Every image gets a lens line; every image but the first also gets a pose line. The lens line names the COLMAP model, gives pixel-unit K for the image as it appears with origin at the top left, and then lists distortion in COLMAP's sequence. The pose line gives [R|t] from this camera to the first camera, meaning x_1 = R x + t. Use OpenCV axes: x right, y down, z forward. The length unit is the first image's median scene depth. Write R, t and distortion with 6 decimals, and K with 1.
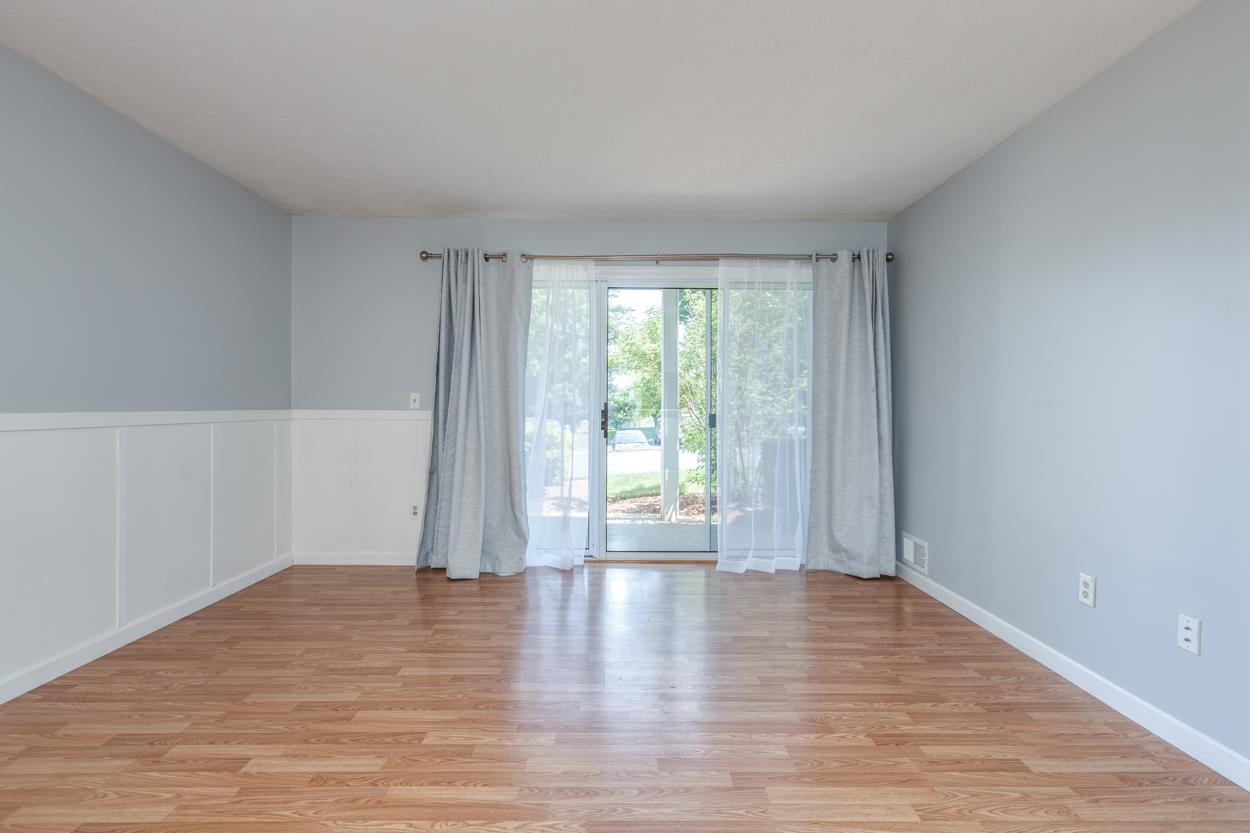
lens RADIAL K [[579.7, 0, 633.6], [0, 579.7, 416.5], [0, 0, 1]] dist [0.001326, 0.001331]
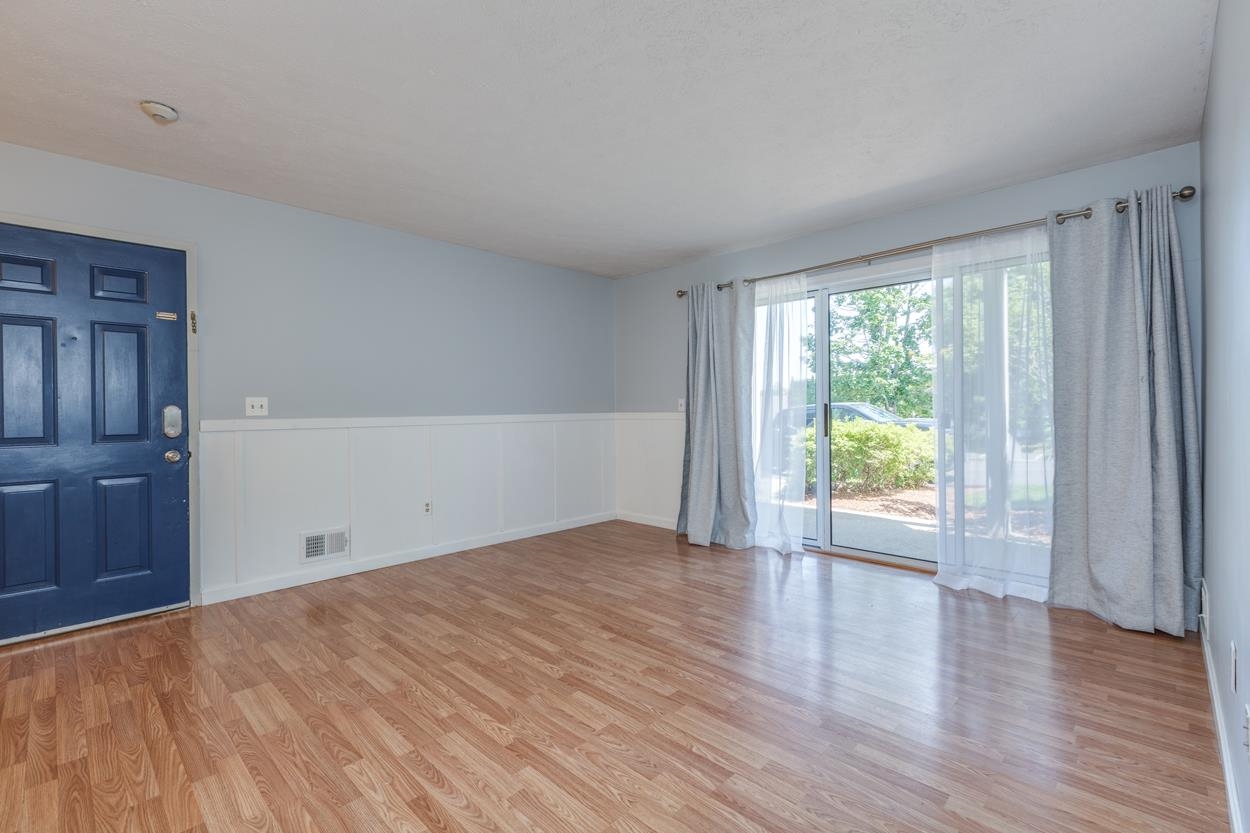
lens RADIAL K [[579.7, 0, 632.2], [0, 579.7, 410.9], [0, 0, 1]] dist [0.001326, 0.001331]
pose [[0.701436, -0.010275, -0.712658, 0.501335], [0.002285, 0.999923, -0.012167, 0.002651], [0.712729, 0.006906, 0.701406, 0.006482]]
